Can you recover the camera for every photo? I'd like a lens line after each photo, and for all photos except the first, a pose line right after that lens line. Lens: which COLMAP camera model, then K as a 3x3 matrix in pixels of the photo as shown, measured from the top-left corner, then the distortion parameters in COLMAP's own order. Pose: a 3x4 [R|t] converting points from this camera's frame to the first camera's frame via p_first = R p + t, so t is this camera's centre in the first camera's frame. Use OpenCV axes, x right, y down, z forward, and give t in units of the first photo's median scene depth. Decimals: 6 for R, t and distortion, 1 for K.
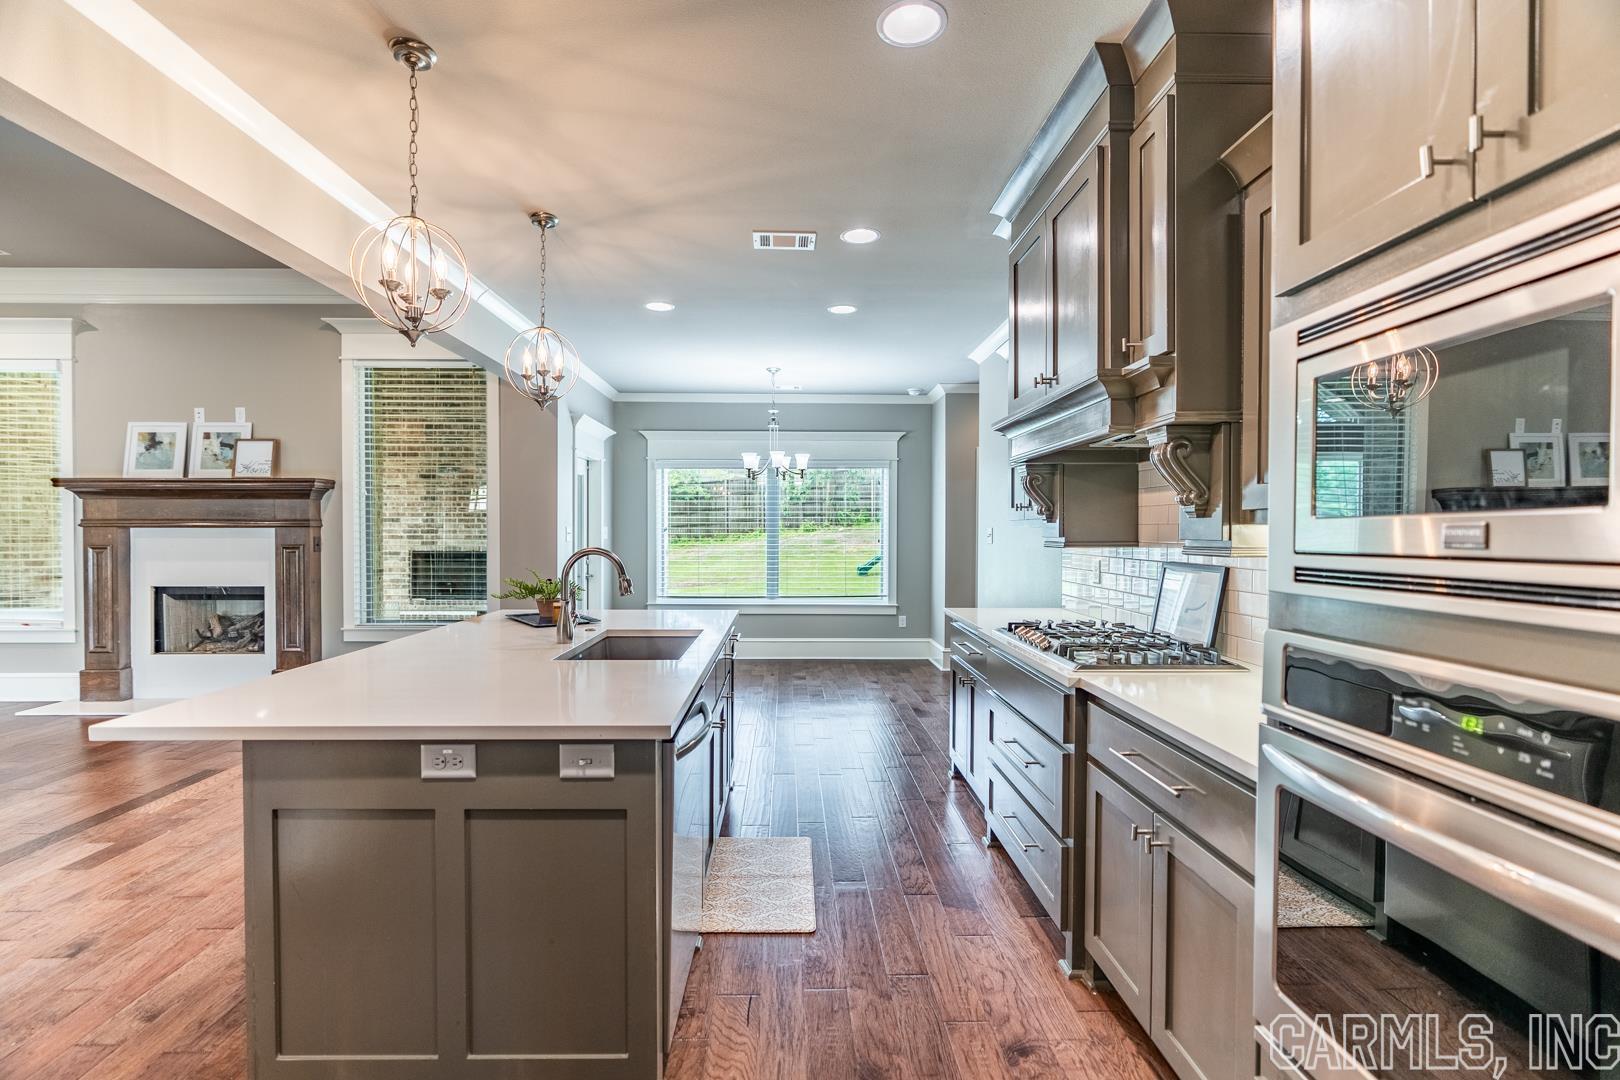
lens RADIAL K [[730.1, 0, 795.6], [0, 730.1, 534.9], [0, 0, 1]] dist [-0.010087, 0.003216]
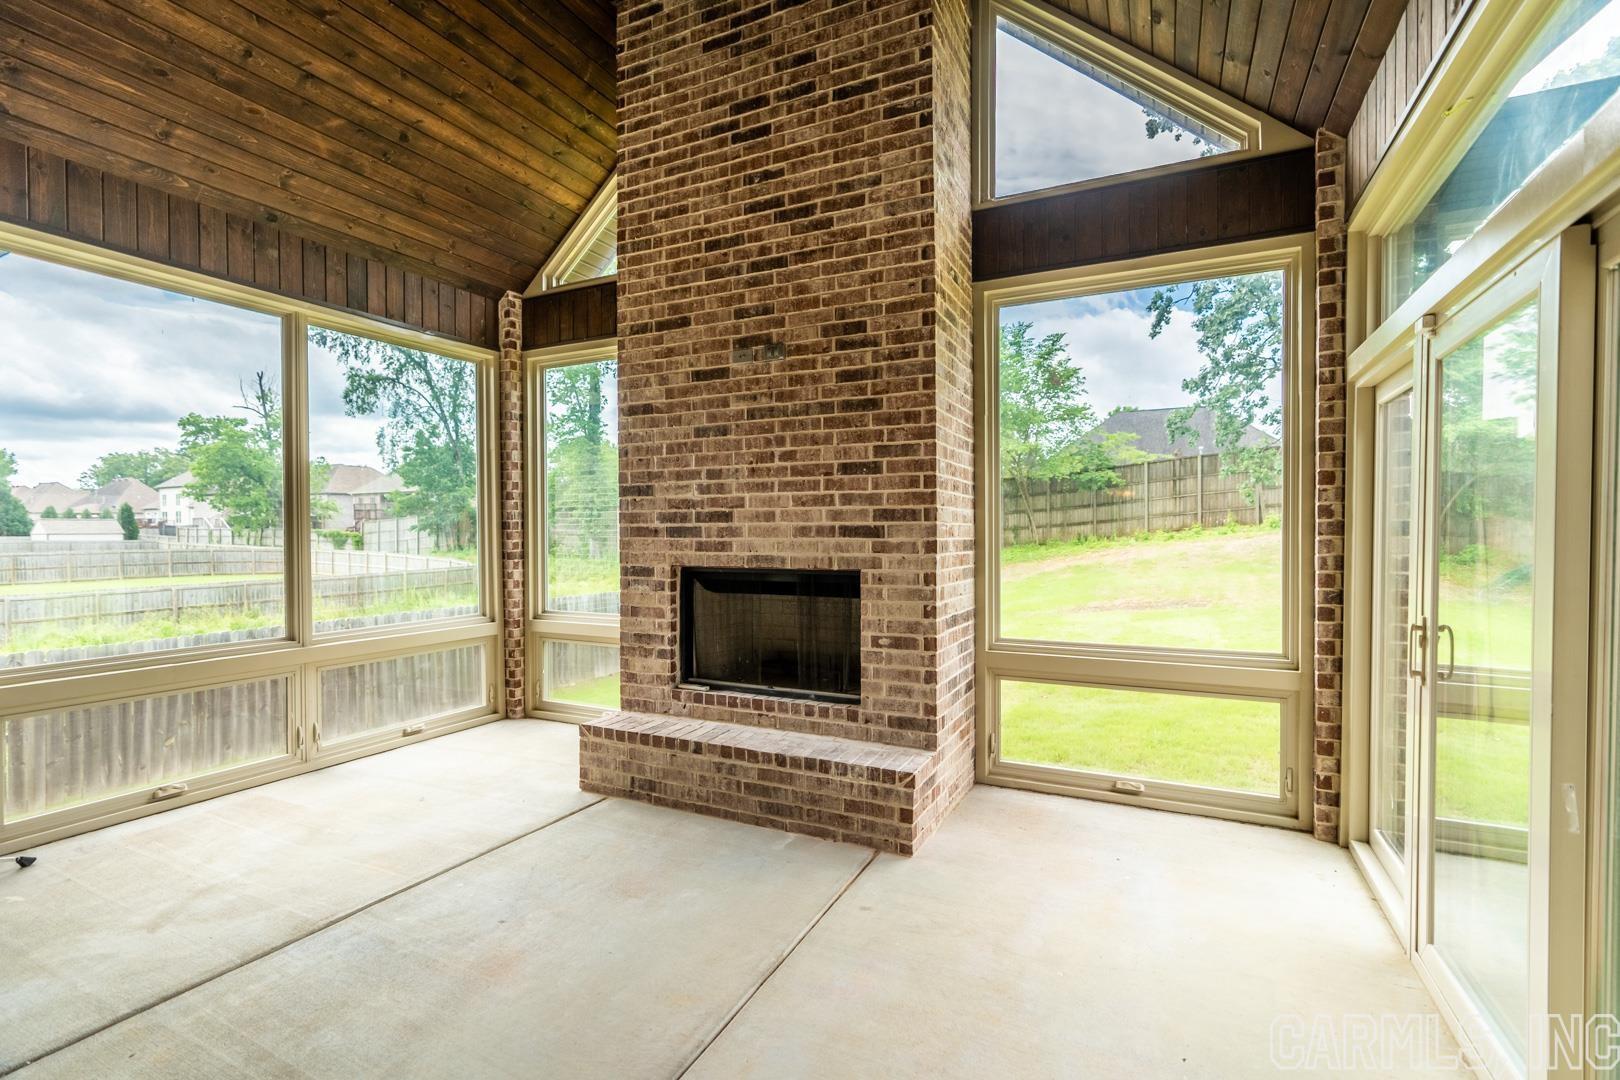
lens RADIAL K [[730.1, 0, 809.6], [0, 730.1, 543.2], [0, 0, 1]] dist [-0.010087, 0.003216]
pose [[0.896679, 0.006396, -0.442635, -0.496794], [-0.001524, 0.999934, 0.011362, 0.008535], [0.442679, -0.009514, 0.896630, 1.174641]]
